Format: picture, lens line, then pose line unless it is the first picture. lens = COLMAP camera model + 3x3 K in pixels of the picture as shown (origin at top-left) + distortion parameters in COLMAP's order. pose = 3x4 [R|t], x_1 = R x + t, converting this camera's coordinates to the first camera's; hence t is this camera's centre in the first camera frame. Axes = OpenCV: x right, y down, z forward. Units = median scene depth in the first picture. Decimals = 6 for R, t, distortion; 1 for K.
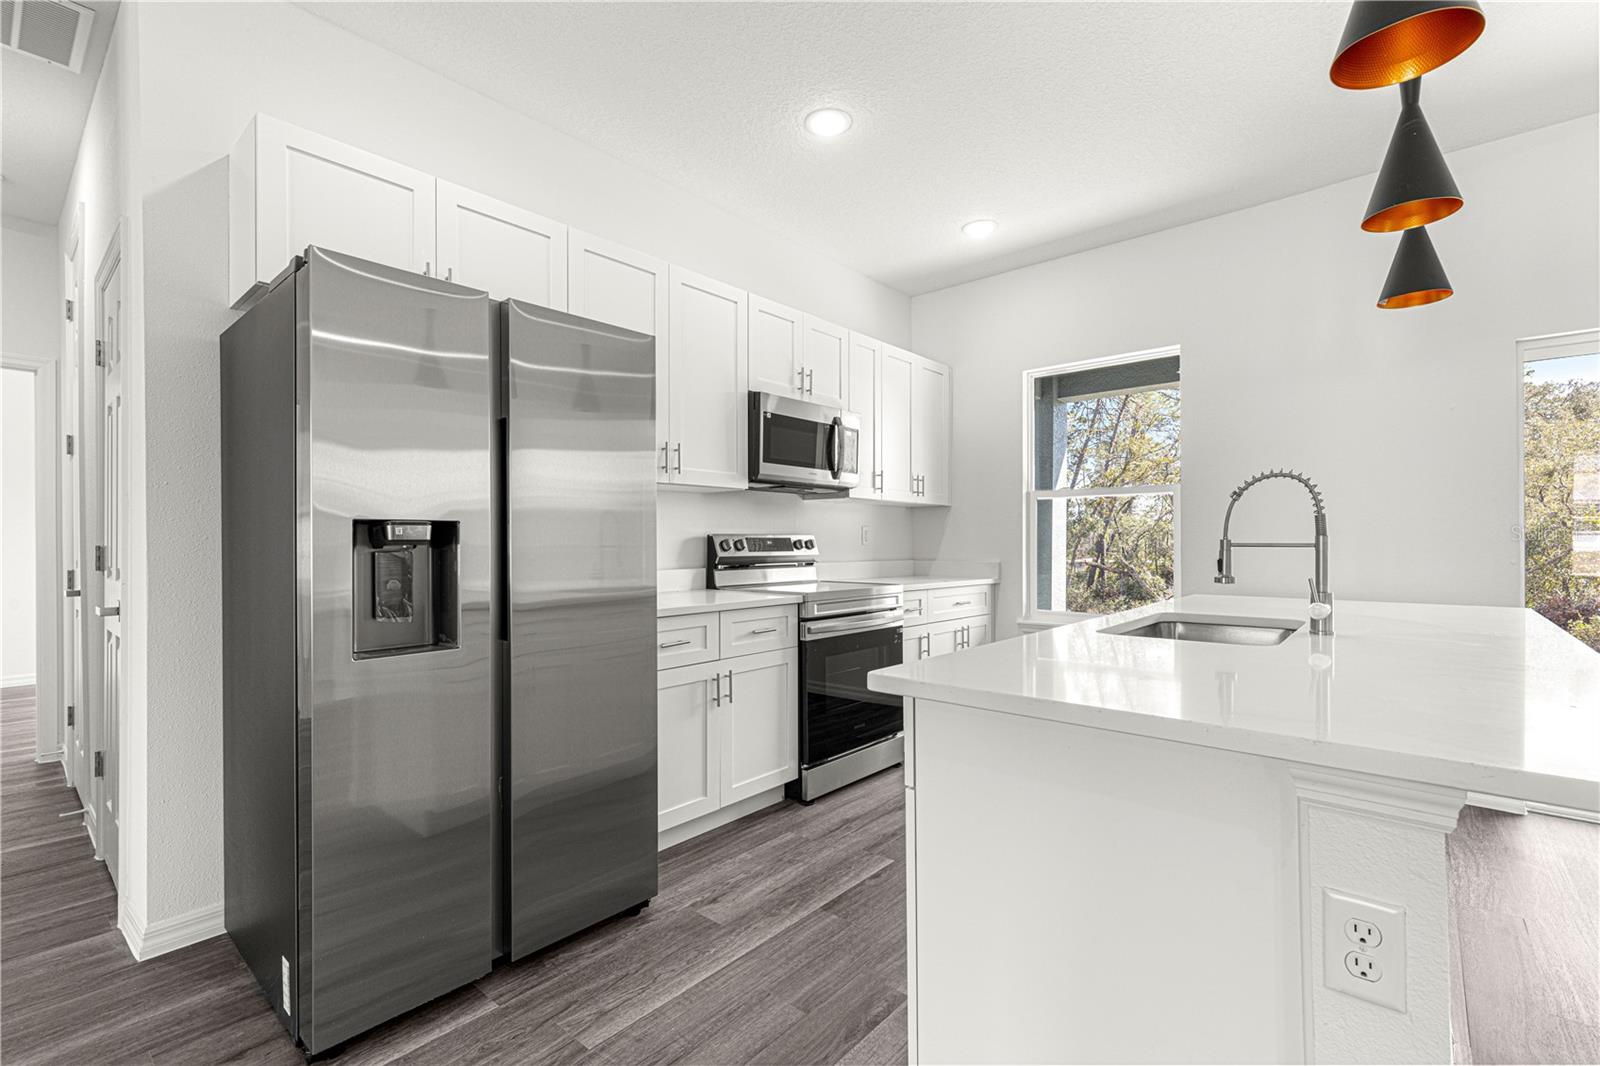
lens RADIAL K [[716.5, 0, 799.7], [0, 716.5, 542.0], [0, 0, 1]] dist [0.010183, -0.002047]
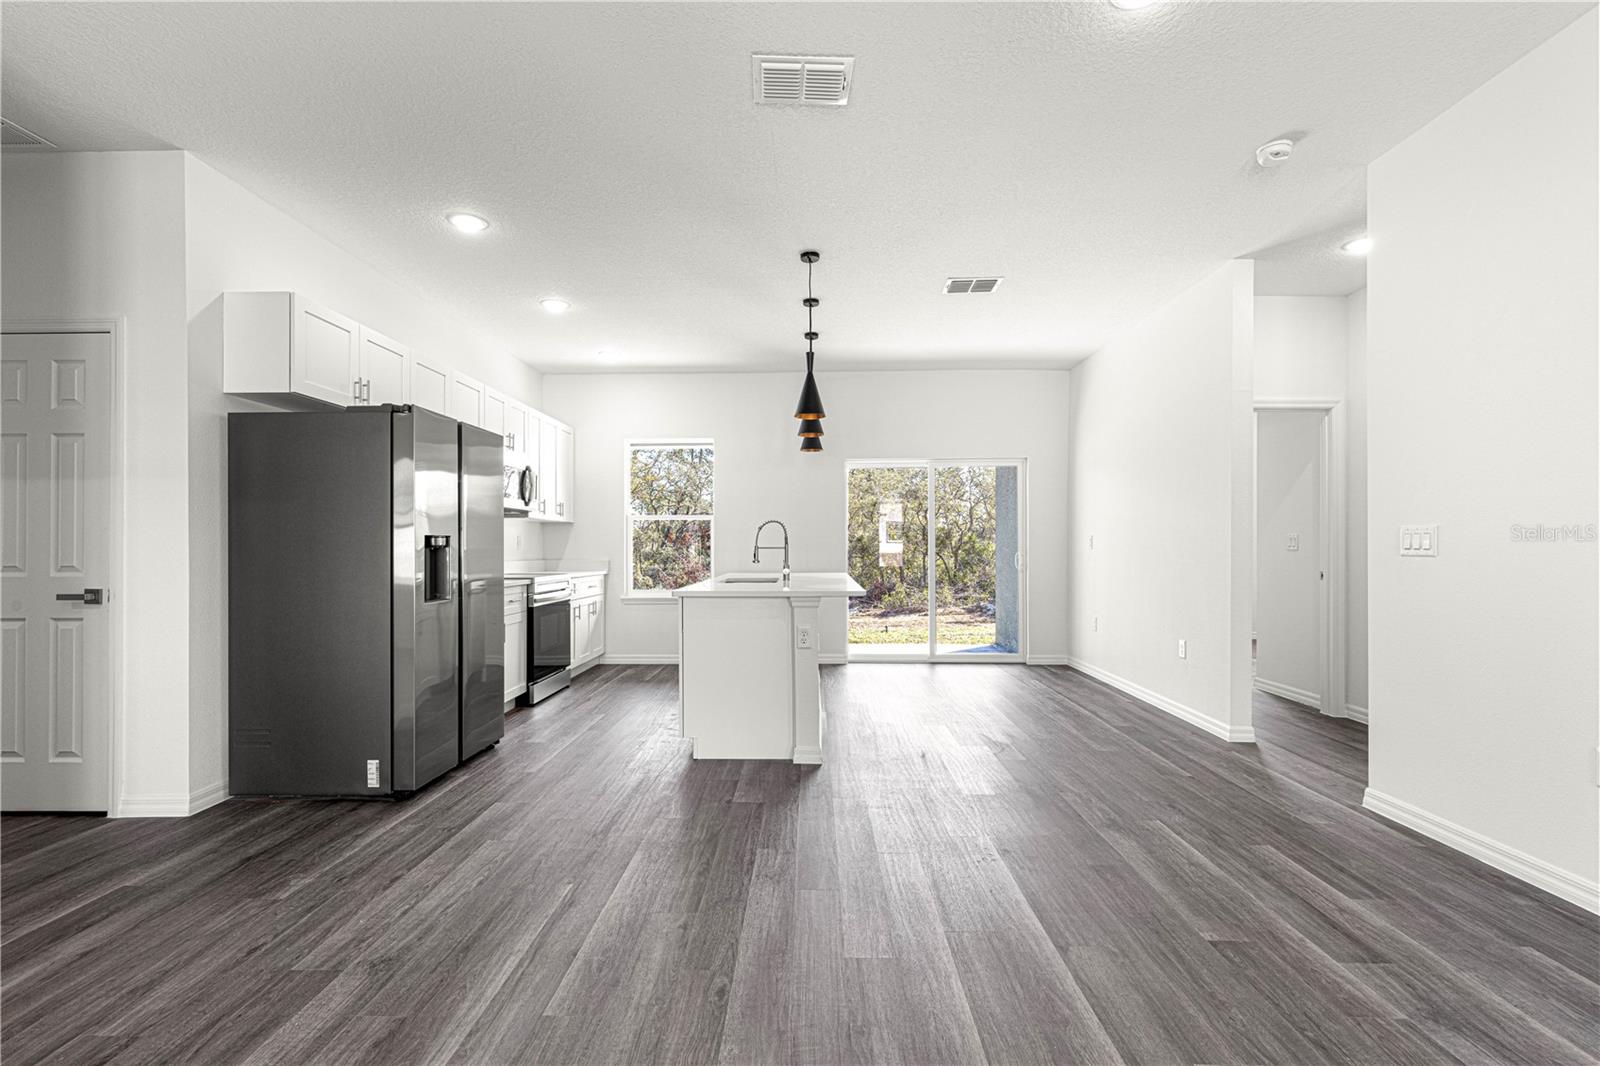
lens RADIAL K [[716.5, 0, 801.3], [0, 716.5, 543.5], [0, 0, 1]] dist [0.010183, -0.002047]
pose [[0.768198, 0.003825, 0.640201, -0.509192], [0.000444, 0.999979, -0.006509, 0.002910], [-0.640212, 0.005284, 0.768180, -0.588265]]
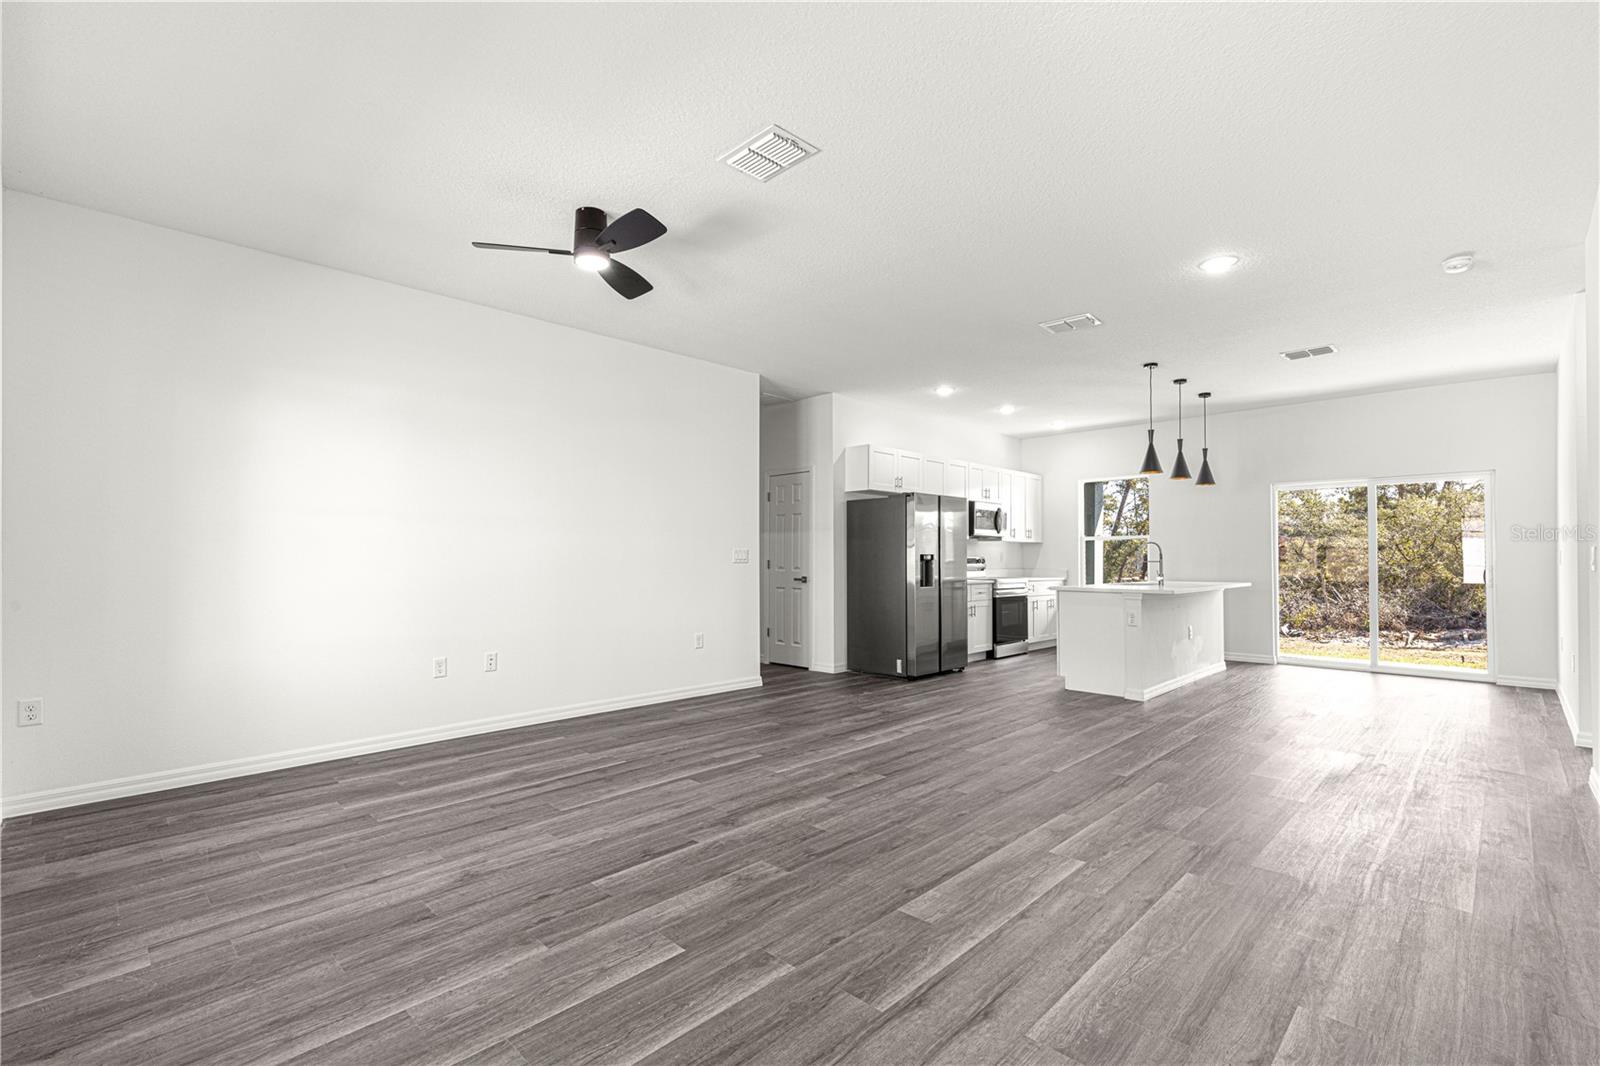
lens RADIAL K [[716.5, 0, 799.5], [0, 716.5, 548.6], [0, 0, 1]] dist [0.010183, -0.002047]
pose [[0.998106, 0.003437, -0.061421, -0.491418], [-0.004333, 0.999886, -0.014465, -0.000541], [0.061364, 0.014704, 0.998007, -1.506588]]
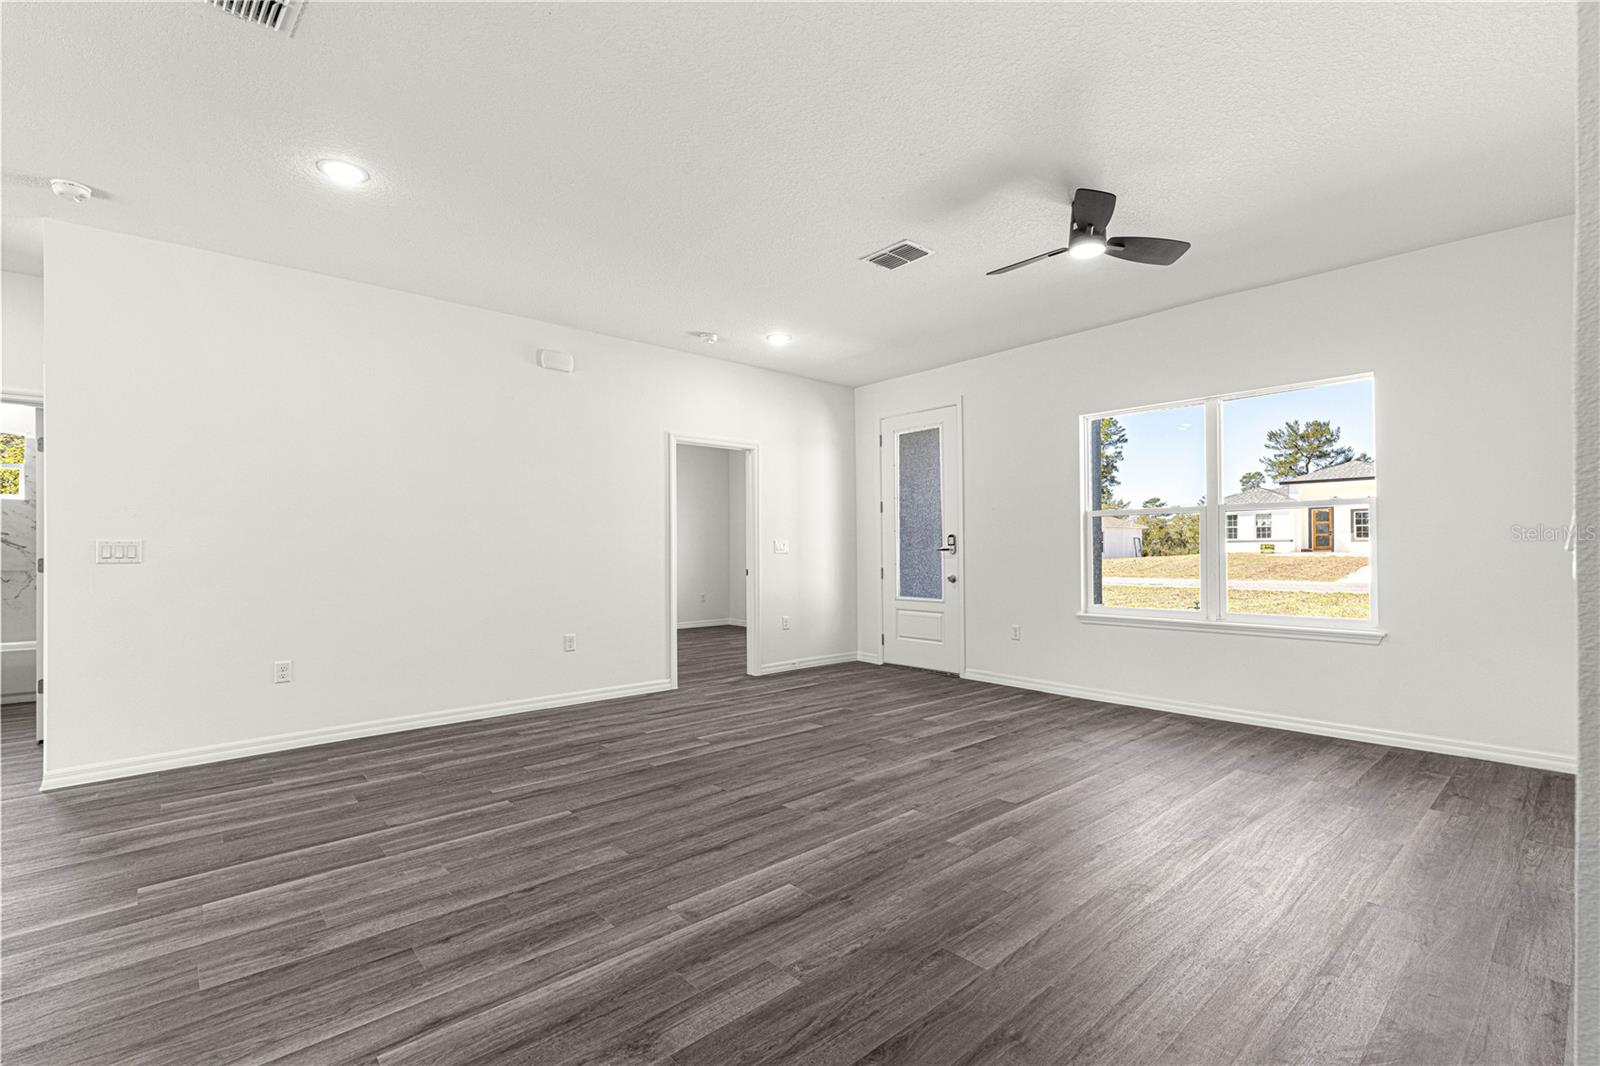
lens RADIAL K [[716.5, 0, 797.7], [0, 716.5, 534.3], [0, 0, 1]] dist [0.010183, -0.002047]
pose [[-0.991417, 0.011229, 0.130256, -0.570174], [0.008989, 0.999802, -0.017768, -0.003013], [-0.130430, -0.016445, -0.991321, 0.539088]]
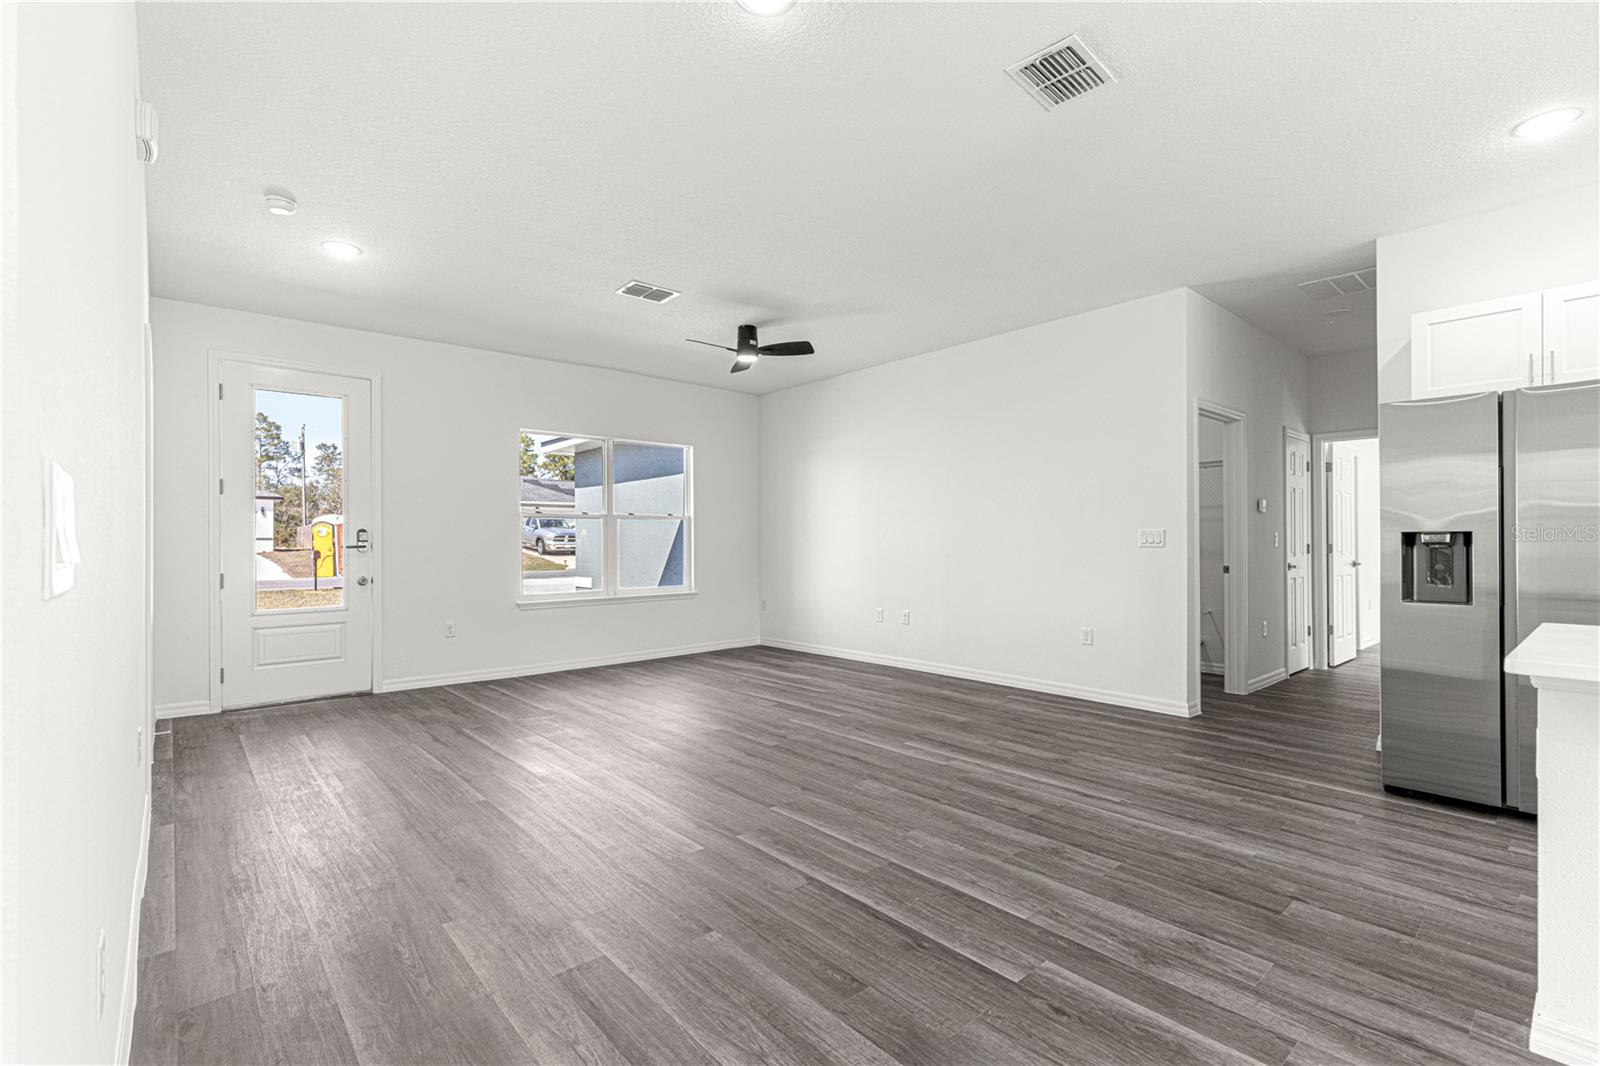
lens RADIAL K [[716.5, 0, 799.5], [0, 716.5, 539.7], [0, 0, 1]] dist [0.010183, -0.002047]
pose [[-0.137095, -0.001054, -0.990557, 0.743522], [0.001555, 0.999998, -0.001279, -0.004817], [0.990557, -0.001715, -0.137093, -0.182606]]
